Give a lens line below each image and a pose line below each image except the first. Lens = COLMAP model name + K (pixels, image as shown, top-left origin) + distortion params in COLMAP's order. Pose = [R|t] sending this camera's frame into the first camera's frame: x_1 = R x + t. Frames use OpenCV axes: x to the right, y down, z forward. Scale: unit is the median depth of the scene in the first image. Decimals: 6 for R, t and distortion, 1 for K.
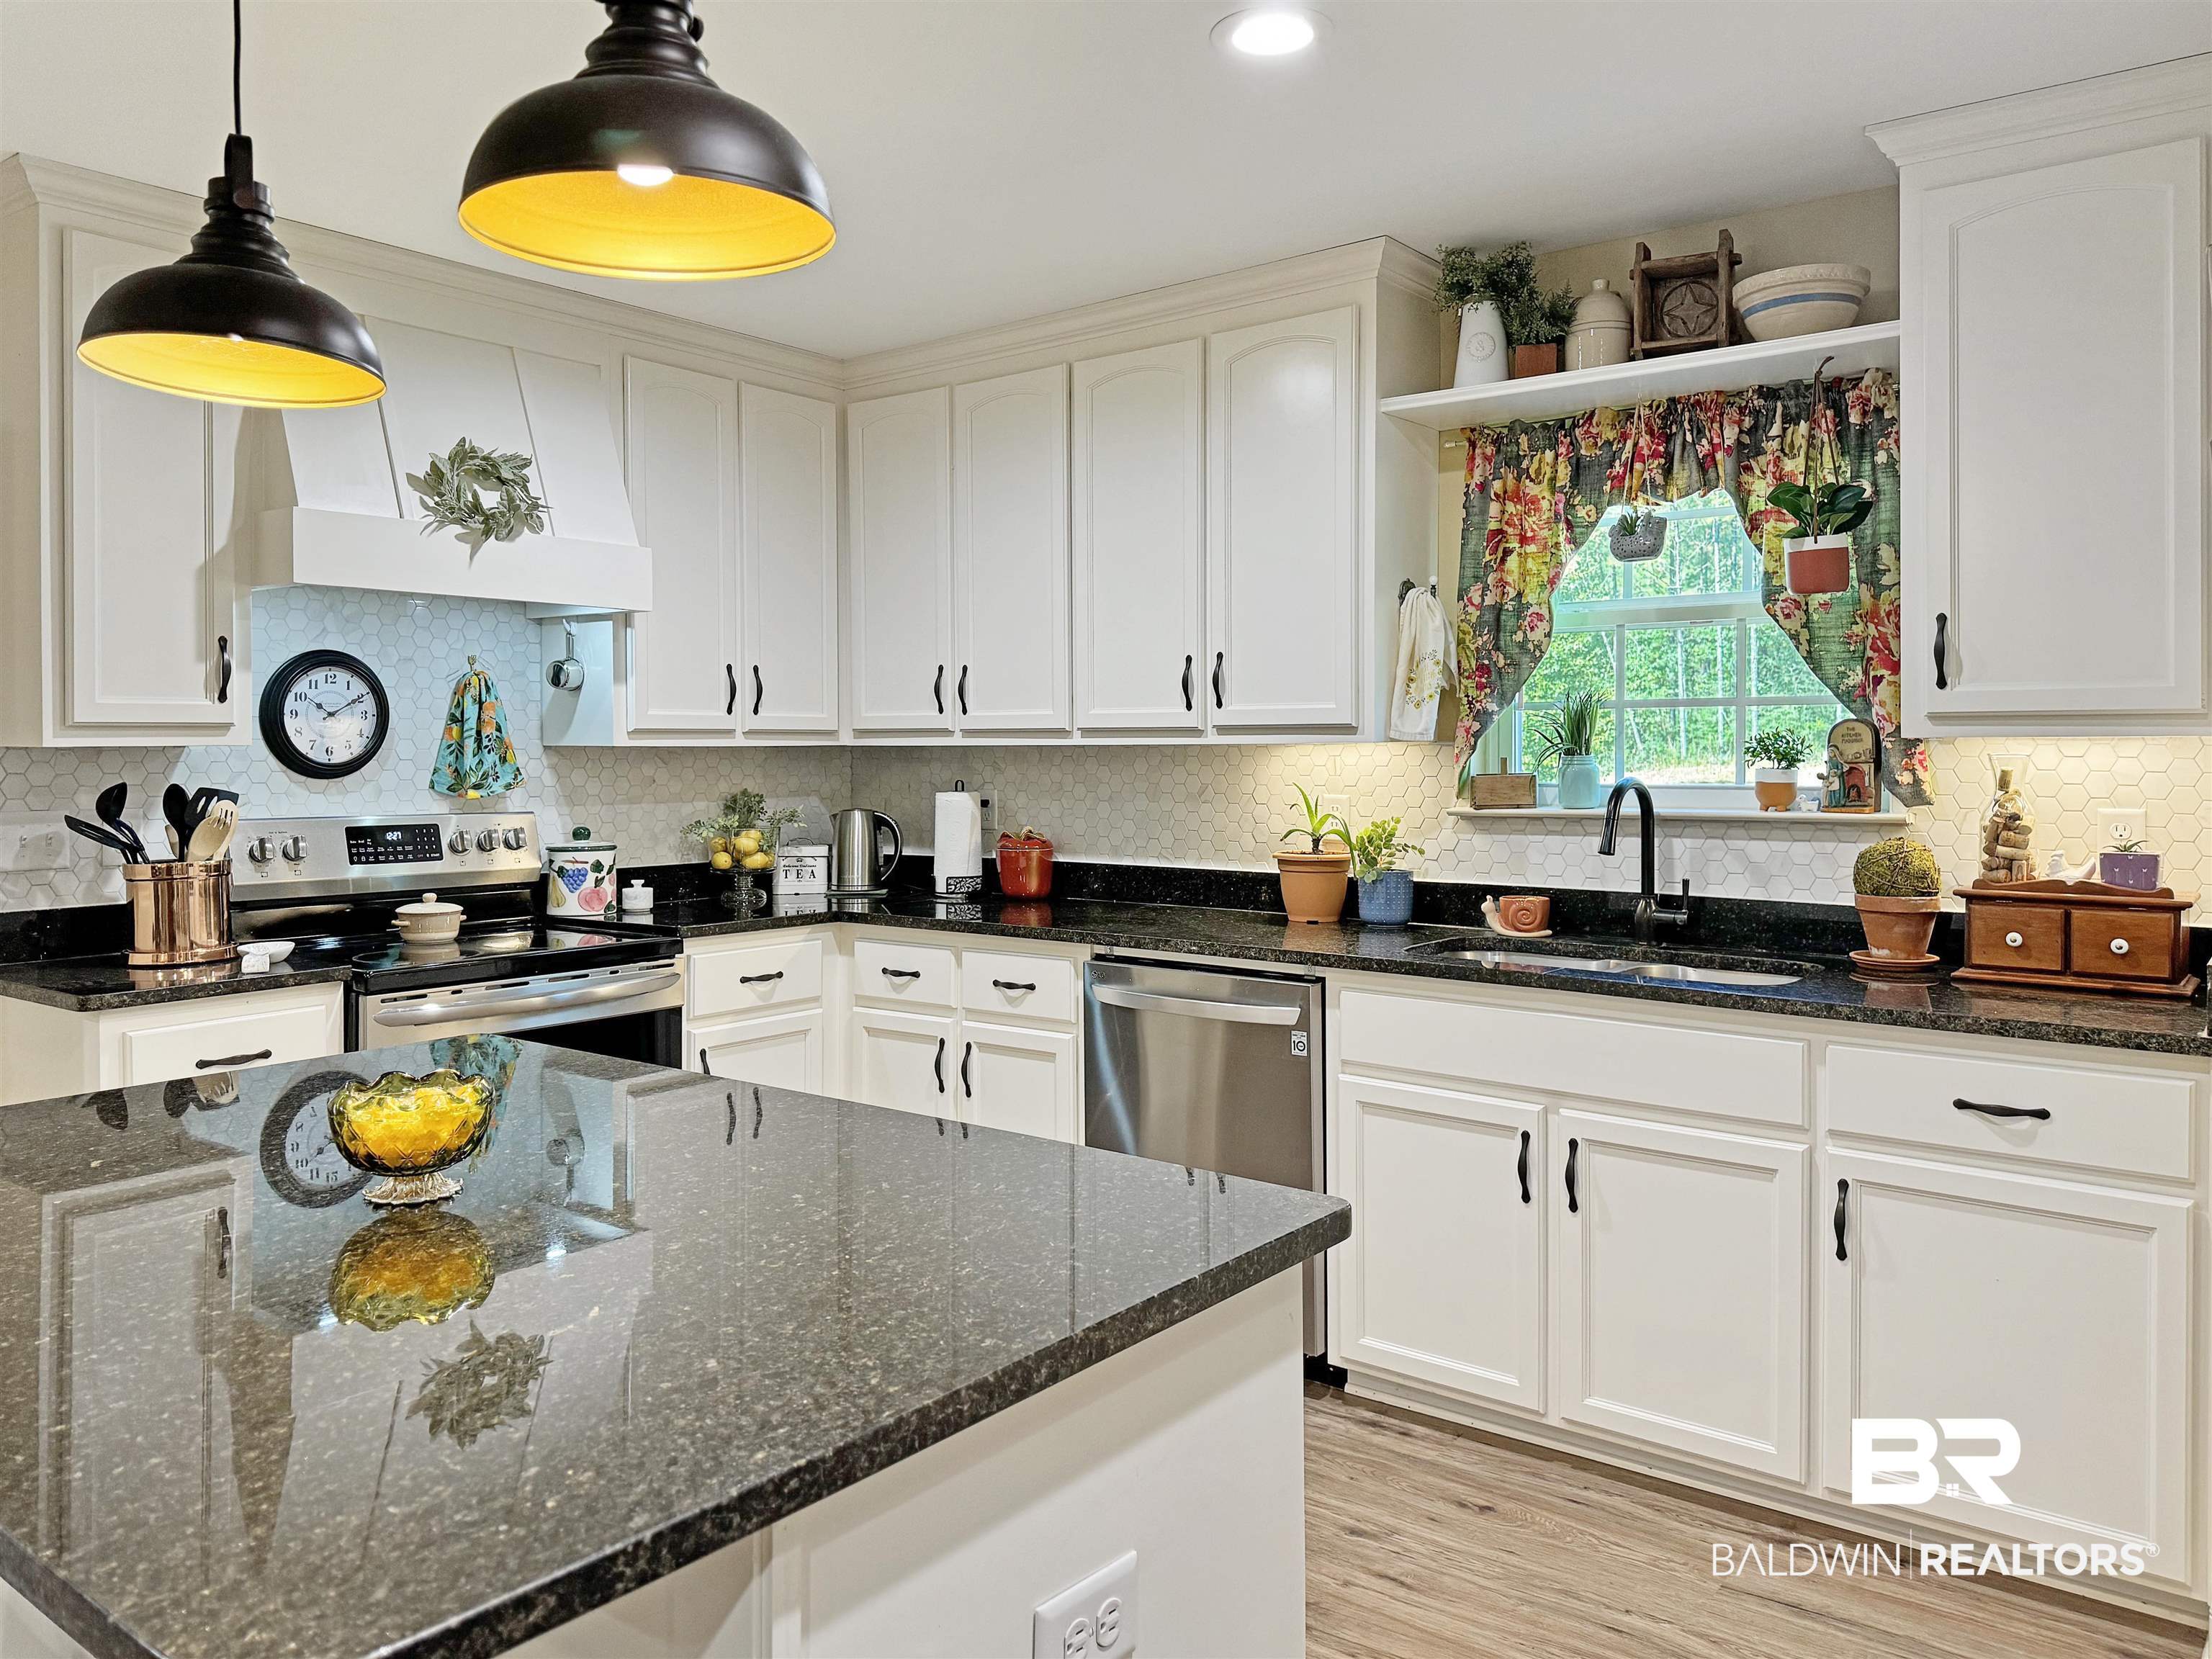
lens RADIAL K [[1581.1, 0, 1103.6], [0, 1581.1, 772.5], [0, 0, 1]] dist [0.127279, -0.194265]
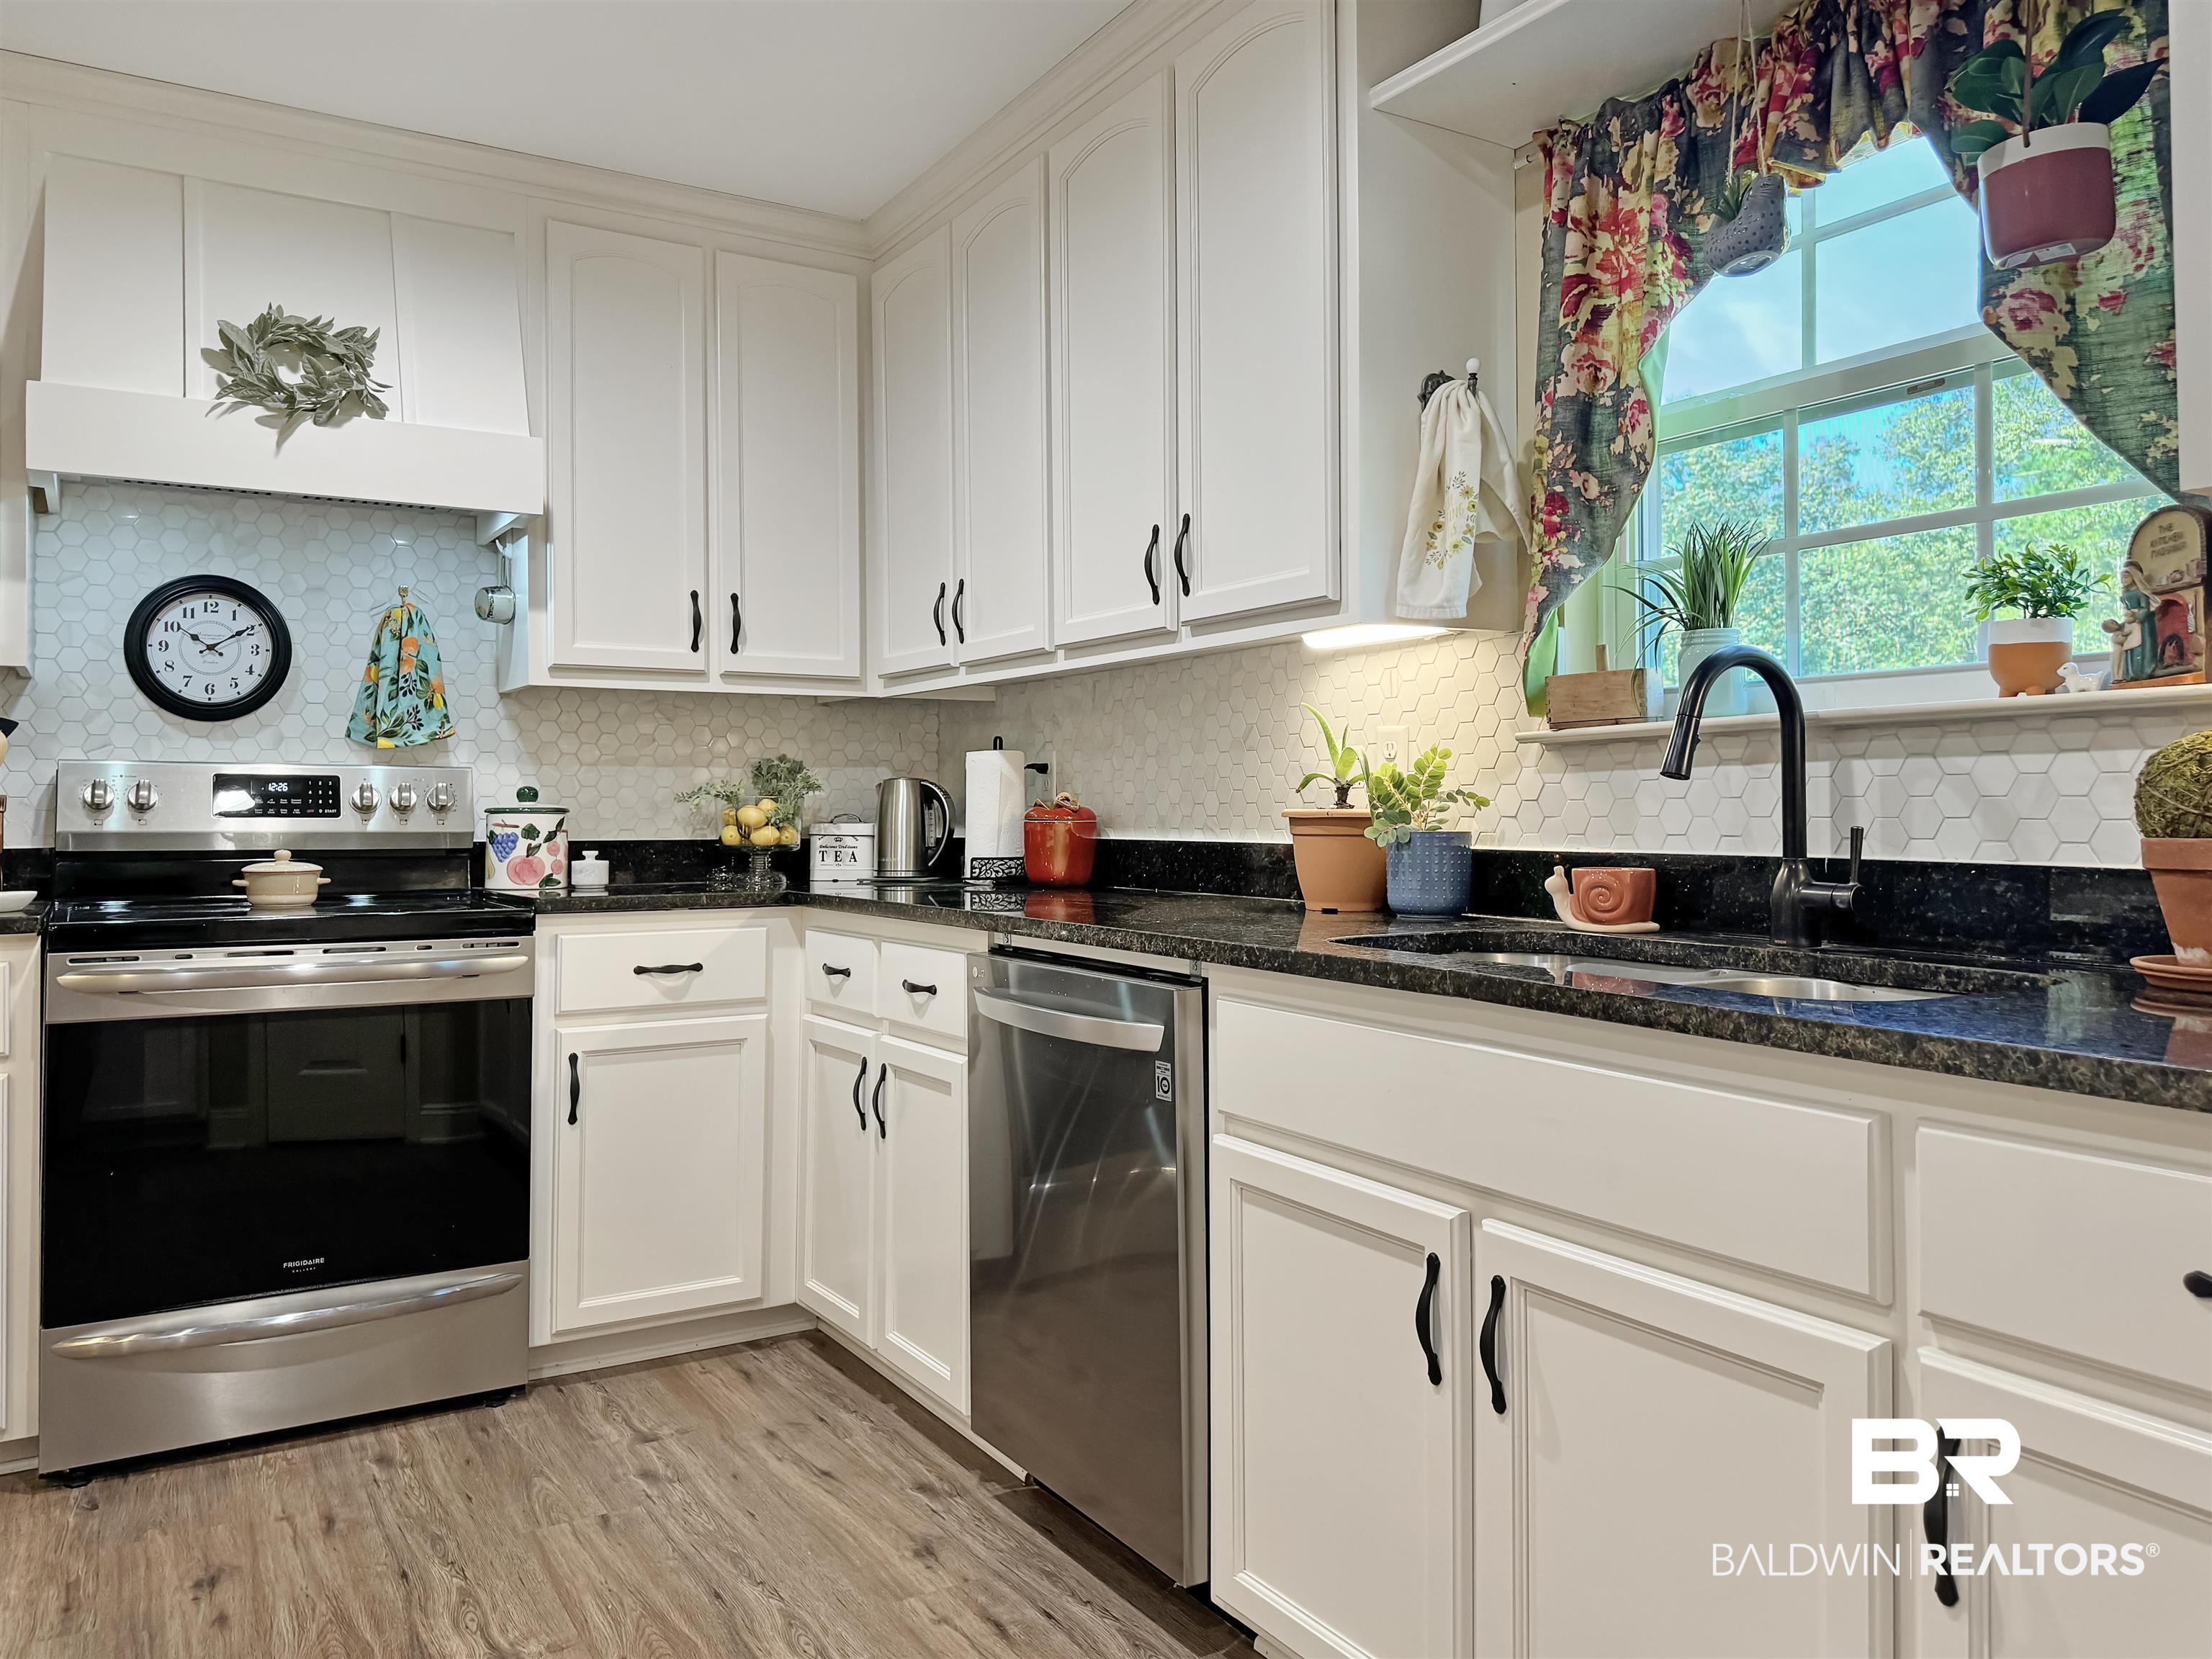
lens RADIAL K [[1583.9, 0, 1101.2], [0, 1583.9, 783.1], [0, 0, 1]] dist [0.039077, -0.044219]
pose [[0.937705, -0.007029, -0.347360, 0.280419], [-0.002510, 0.999632, -0.027002, 0.060506], [0.347422, 0.026191, 0.937343, 0.351837]]
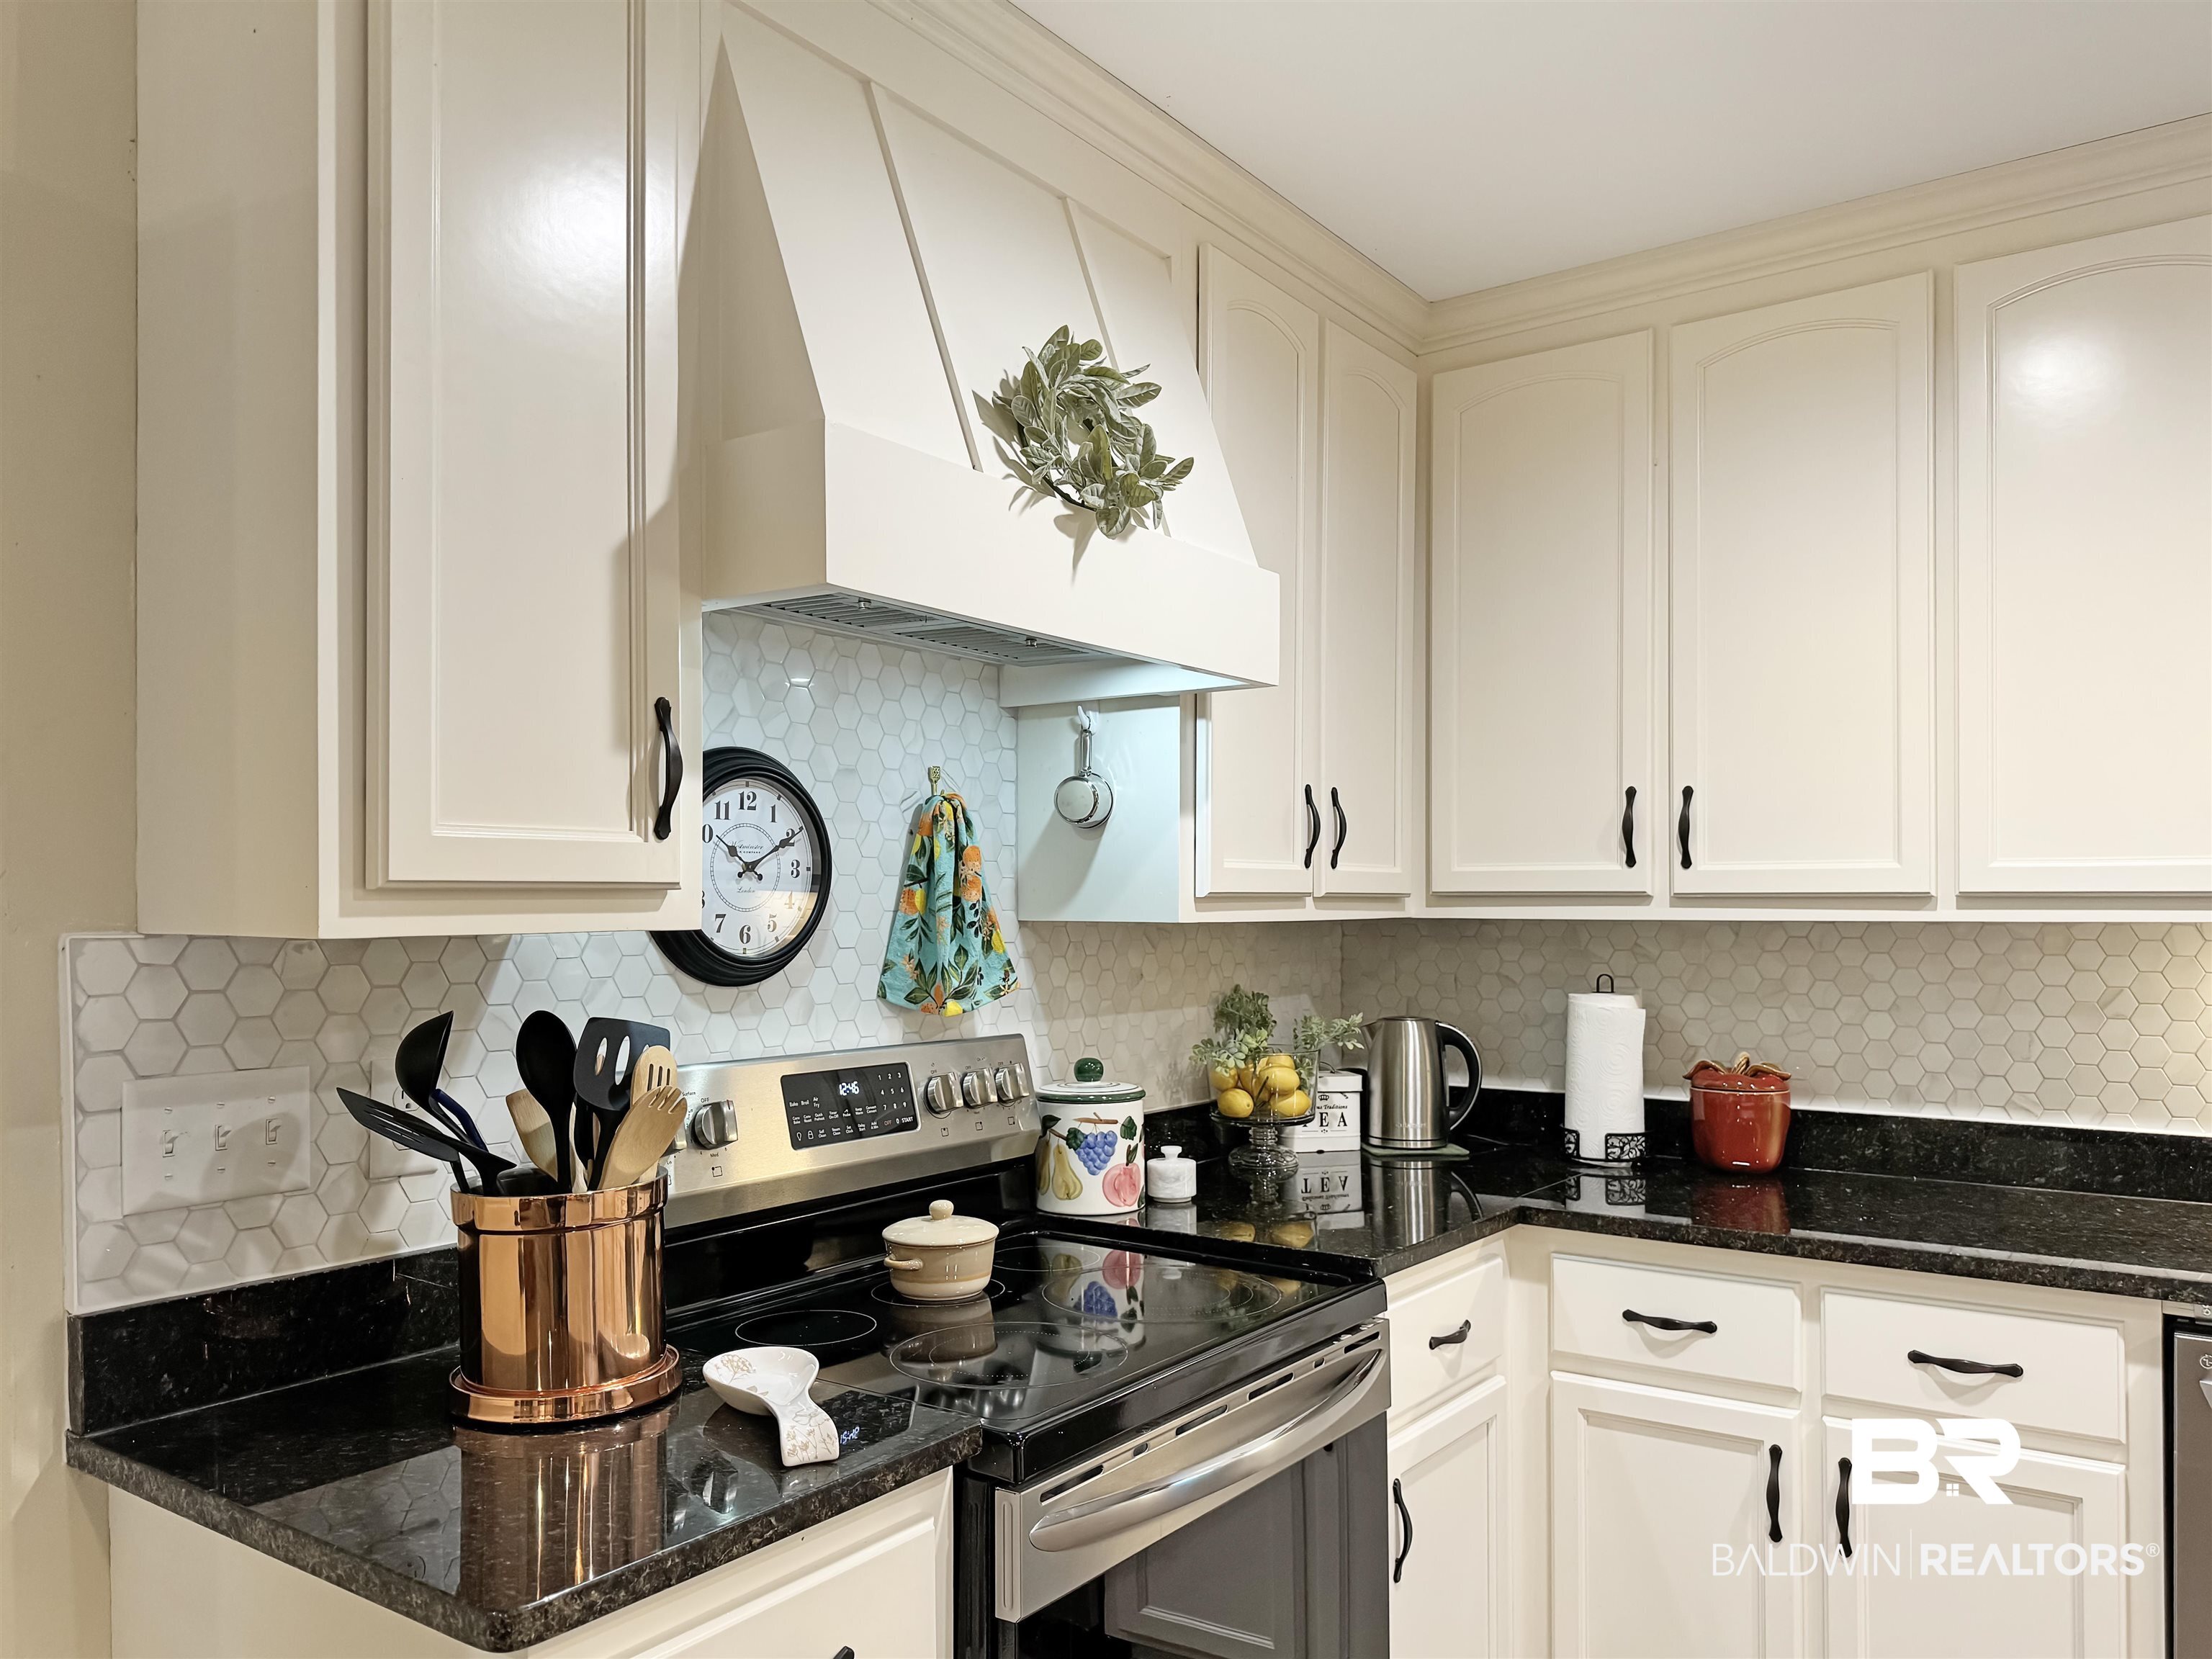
lens RADIAL K [[1564.6, 0, 1106.4], [0, 1564.6, 899.8], [0, 0, 1]] dist [0.110899, -0.191773]
pose [[0.999679, 0.002858, 0.025177, -0.373405], [-0.002364, 0.999805, -0.019607, -0.014865], [-0.025228, 0.019541, 0.999491, 0.467918]]
